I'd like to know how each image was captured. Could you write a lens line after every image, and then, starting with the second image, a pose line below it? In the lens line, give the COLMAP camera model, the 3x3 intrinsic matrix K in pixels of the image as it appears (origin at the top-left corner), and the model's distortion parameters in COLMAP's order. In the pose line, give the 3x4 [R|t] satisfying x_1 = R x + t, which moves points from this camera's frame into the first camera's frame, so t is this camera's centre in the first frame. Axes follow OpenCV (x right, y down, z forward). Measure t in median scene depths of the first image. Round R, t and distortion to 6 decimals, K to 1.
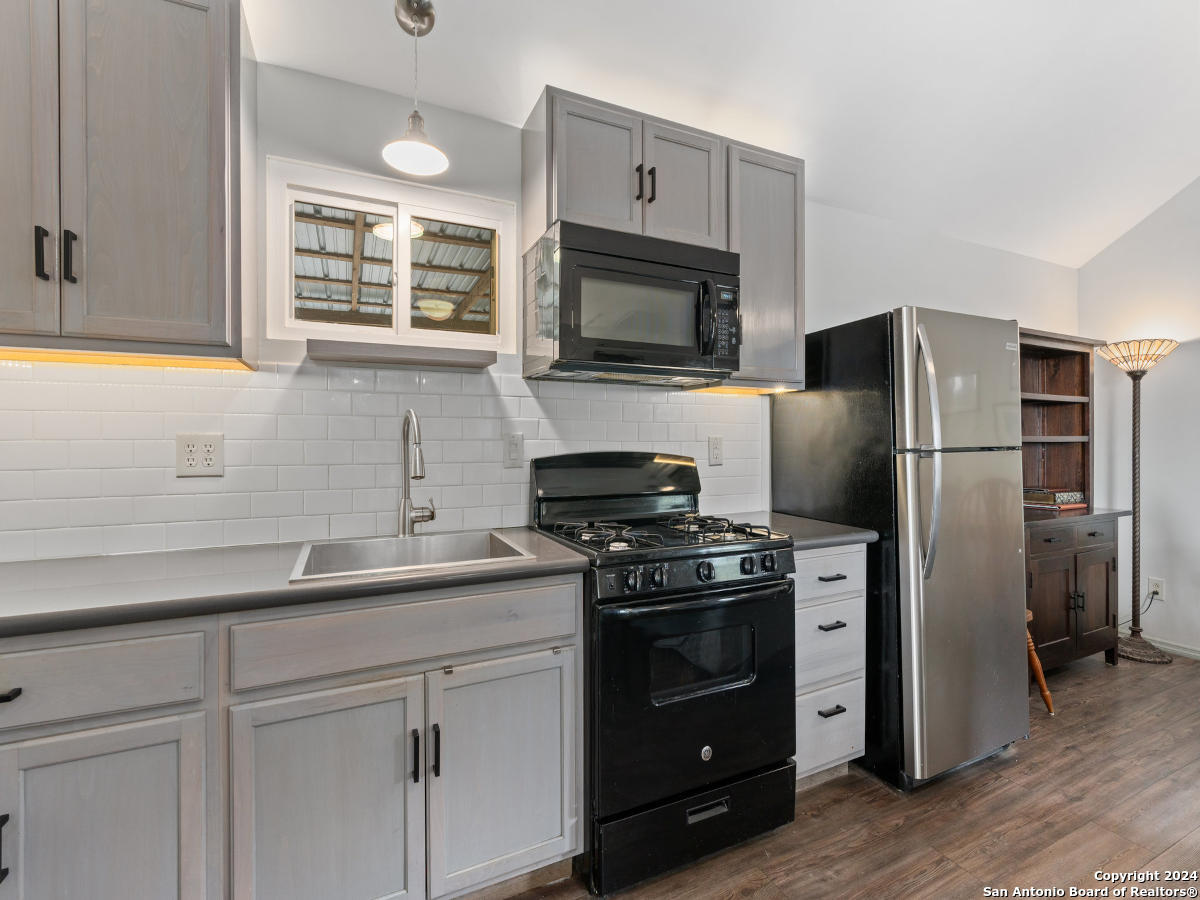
lens RADIAL K [[547.4, 0, 603.5], [0, 547.4, 443.0], [0, 0, 1]] dist [-0.003050, -0.000287]
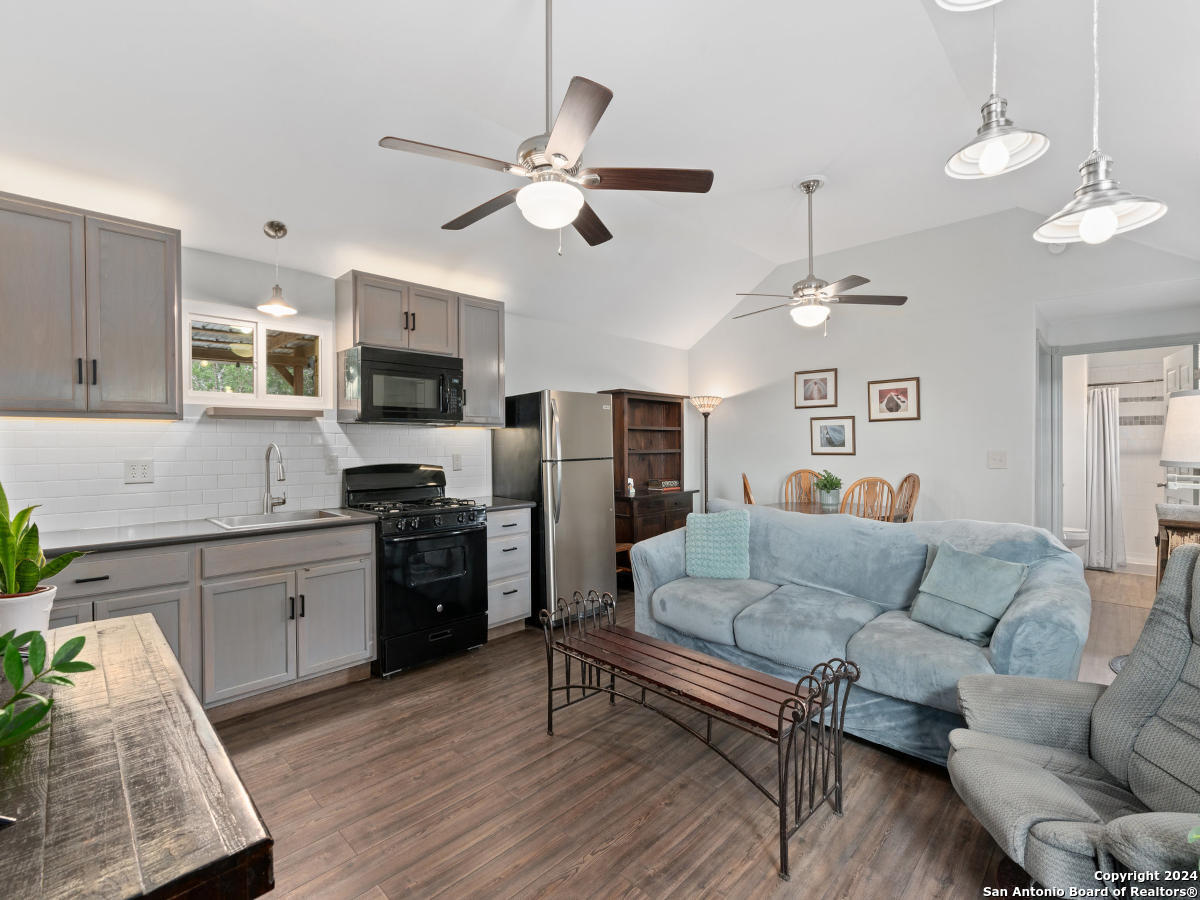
lens RADIAL K [[547.4, 0, 598.3], [0, 547.4, 445.6], [0, 0, 1]] dist [-0.003050, -0.000287]
pose [[0.938754, -0.007013, 0.344516, 0.034243], [0.008670, 0.999957, -0.003269, -0.034311], [-0.344478, 0.006056, 0.938775, -0.969039]]
